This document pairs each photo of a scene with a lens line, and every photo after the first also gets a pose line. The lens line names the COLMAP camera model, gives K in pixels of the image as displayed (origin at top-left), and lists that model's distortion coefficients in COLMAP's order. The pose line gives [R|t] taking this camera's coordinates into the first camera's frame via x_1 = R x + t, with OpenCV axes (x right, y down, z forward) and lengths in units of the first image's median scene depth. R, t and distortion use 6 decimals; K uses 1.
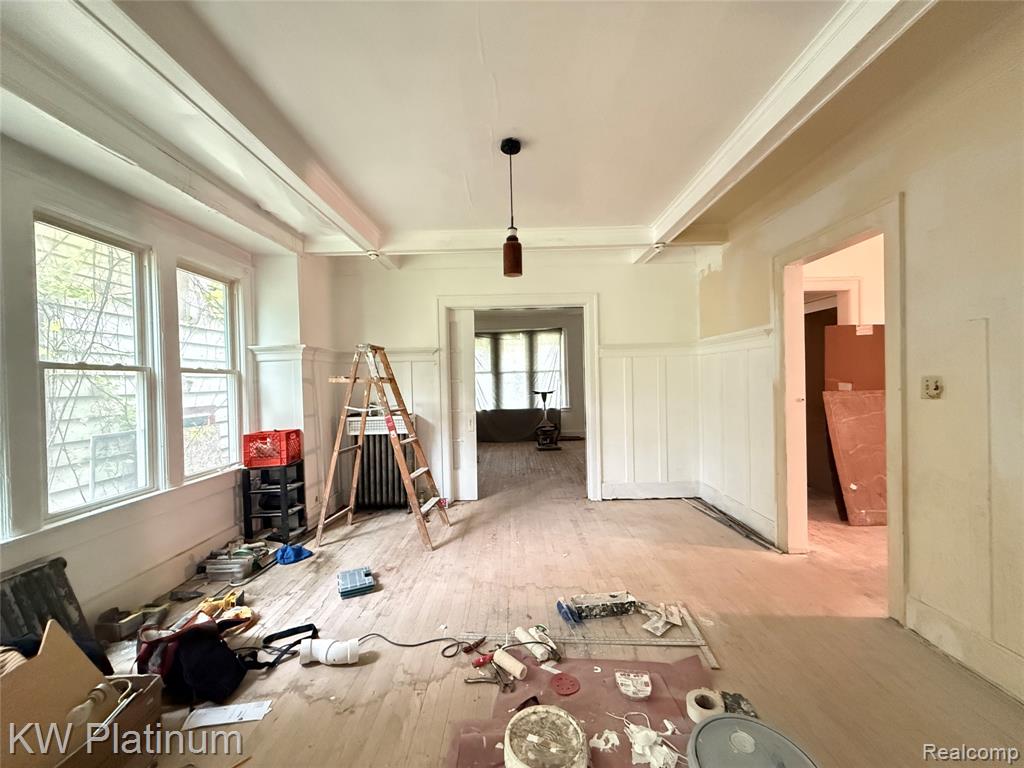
lens RADIAL K [[405.7, 0, 510.7], [0, 405.7, 385.7], [0, 0, 1]] dist [-0.000727, -0.000135]
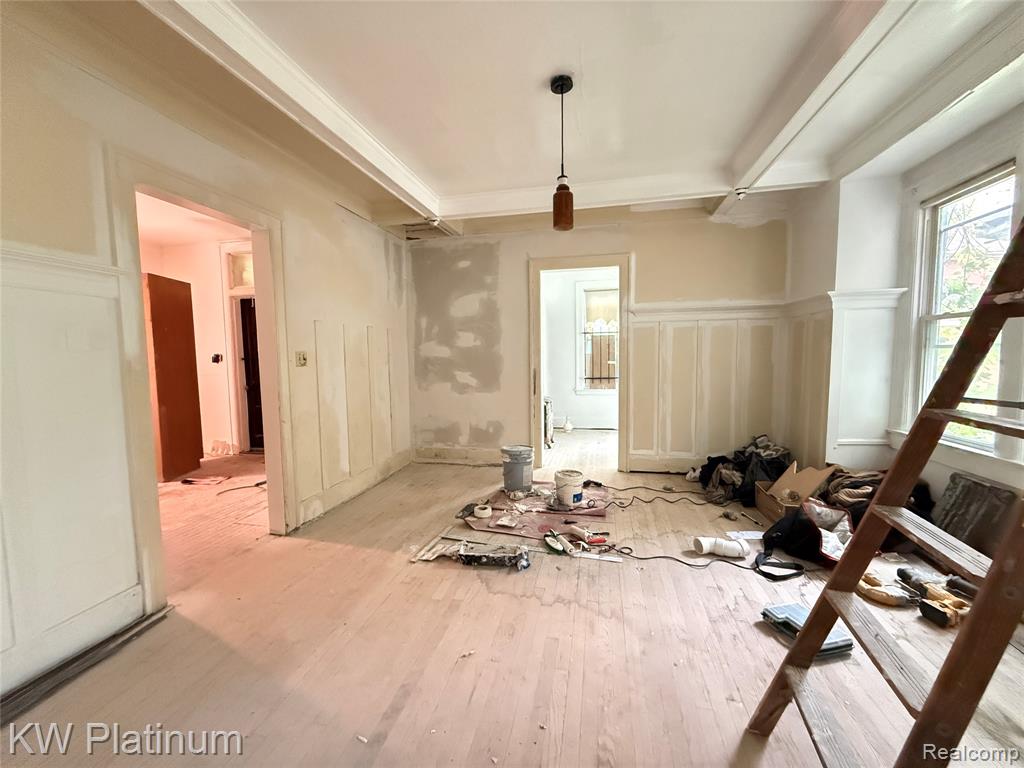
lens RADIAL K [[405.7, 0, 515.5], [0, 405.7, 381.4], [0, 0, 1]] dist [-0.000727, -0.000135]
pose [[-0.979579, 0.024522, 0.199559, -0.076503], [0.040538, 0.996239, 0.076574, 0.004465], [-0.196931, 0.083100, -0.976889, 2.311261]]
